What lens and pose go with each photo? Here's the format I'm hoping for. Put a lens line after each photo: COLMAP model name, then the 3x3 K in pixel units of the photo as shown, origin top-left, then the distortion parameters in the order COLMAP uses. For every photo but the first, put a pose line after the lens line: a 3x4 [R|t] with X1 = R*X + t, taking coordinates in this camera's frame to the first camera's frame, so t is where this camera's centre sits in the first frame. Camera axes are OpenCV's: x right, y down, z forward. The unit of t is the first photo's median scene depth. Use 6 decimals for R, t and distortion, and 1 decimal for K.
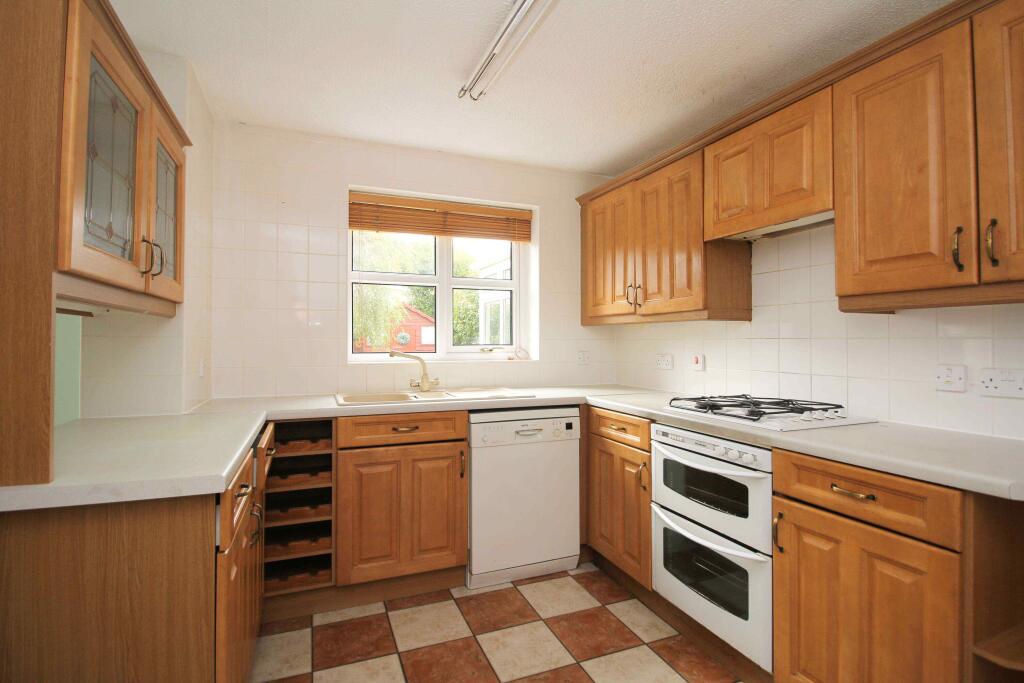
lens RADIAL K [[497.8, 0, 514.8], [0, 497.8, 337.5], [0, 0, 1]] dist [-0.002992, -0.002261]
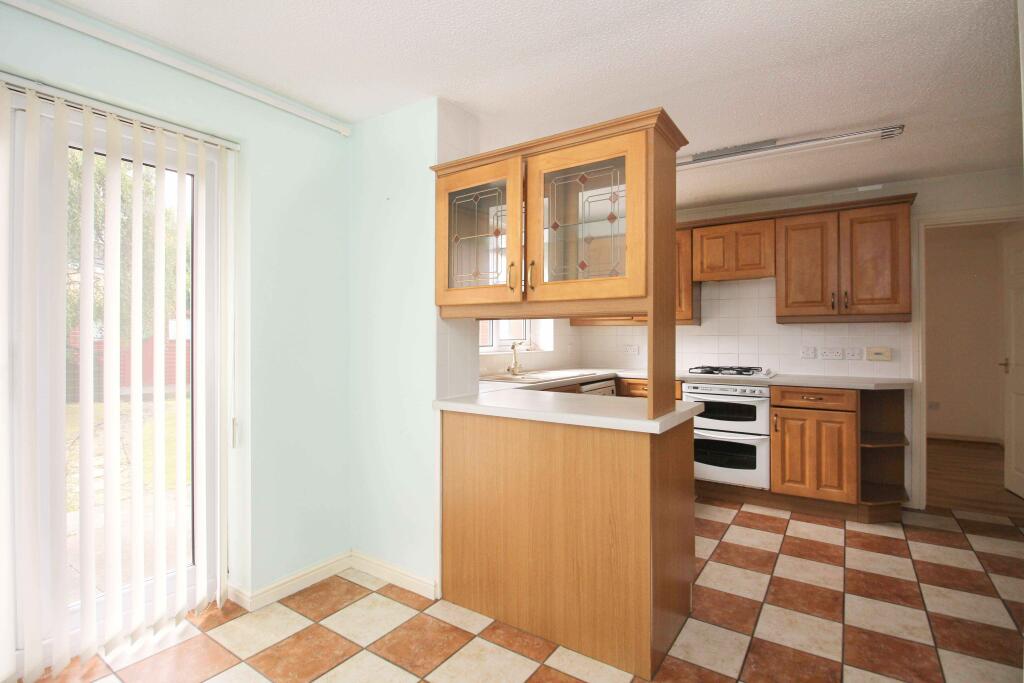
lens RADIAL K [[497.8, 0, 509.9], [0, 497.8, 336.3], [0, 0, 1]] dist [-0.002992, -0.002261]
pose [[0.836042, -0.005400, 0.548638, -1.150303], [-0.001155, 0.999932, 0.011601, -0.014033], [-0.548664, -0.010332, 0.835979, -0.140925]]
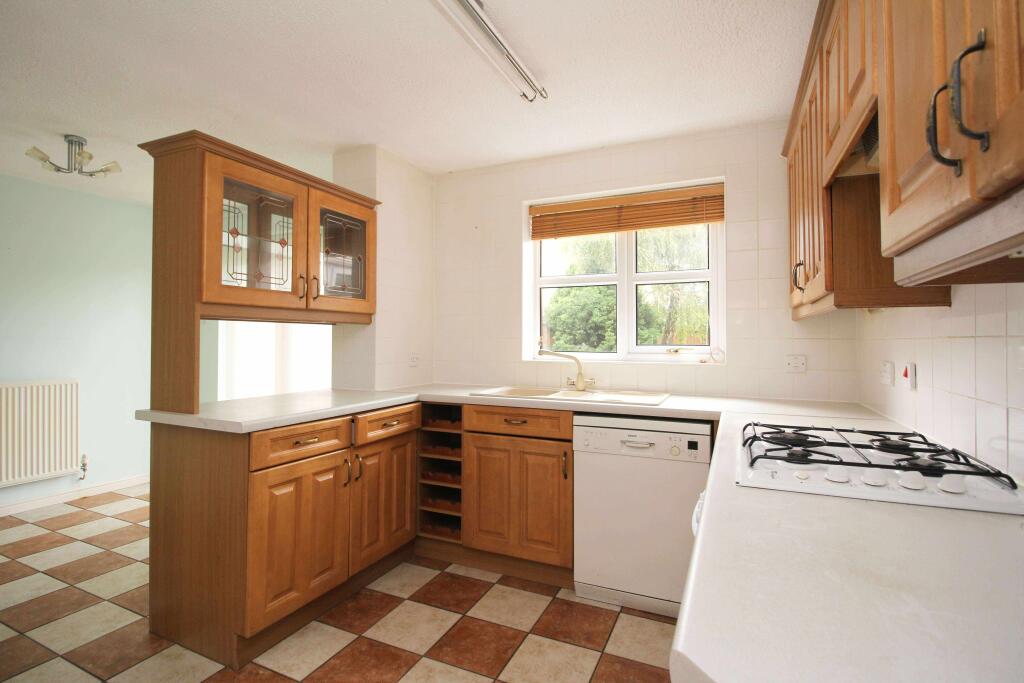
lens RADIAL K [[497.8, 0, 511.2], [0, 497.8, 337.4], [0, 0, 1]] dist [-0.002992, -0.002261]
pose [[0.683224, -0.002852, -0.730204, 0.569488], [0.002787, 0.999995, -0.001298, 0.001530], [0.730204, -0.001149, 0.683228, 0.257644]]
